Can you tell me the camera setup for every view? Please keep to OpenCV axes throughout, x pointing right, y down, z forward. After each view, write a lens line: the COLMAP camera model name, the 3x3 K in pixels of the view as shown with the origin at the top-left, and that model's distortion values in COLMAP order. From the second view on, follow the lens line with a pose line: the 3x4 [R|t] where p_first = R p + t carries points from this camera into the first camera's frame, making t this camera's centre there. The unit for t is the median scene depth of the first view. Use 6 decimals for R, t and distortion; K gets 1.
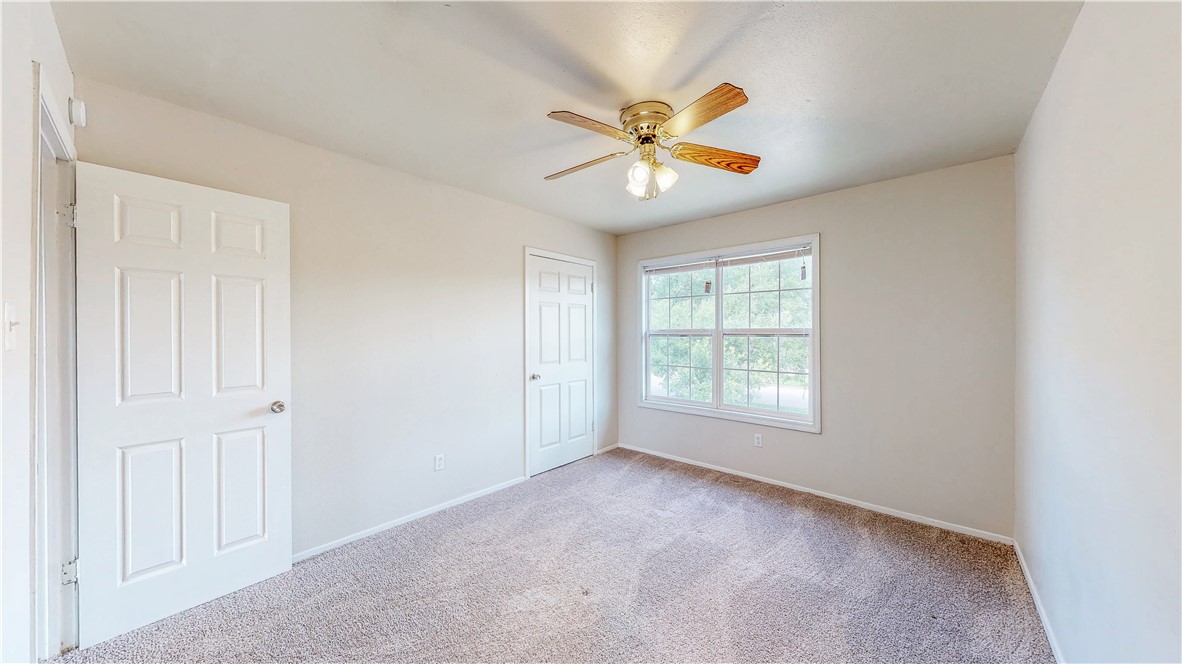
lens RADIAL K [[389.4, 0, 583.5], [0, 389.4, 329.3], [0, 0, 1]] dist [0.002505, 0.000022]
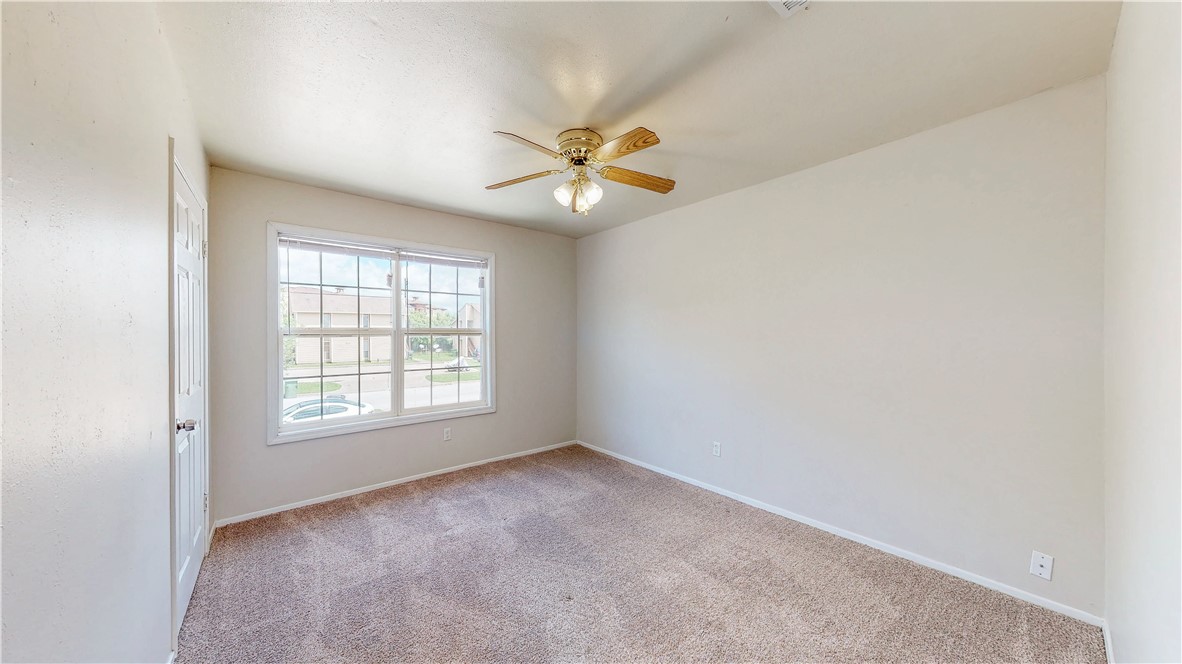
lens RADIAL K [[389.4, 0, 597.2], [0, 389.4, 335.1], [0, 0, 1]] dist [0.002505, 0.000022]
pose [[0.121009, -0.006508, 0.992630, -0.532550], [-0.005041, 0.999962, 0.007171, 0.006561], [-0.992639, -0.005872, 0.120971, 0.458971]]
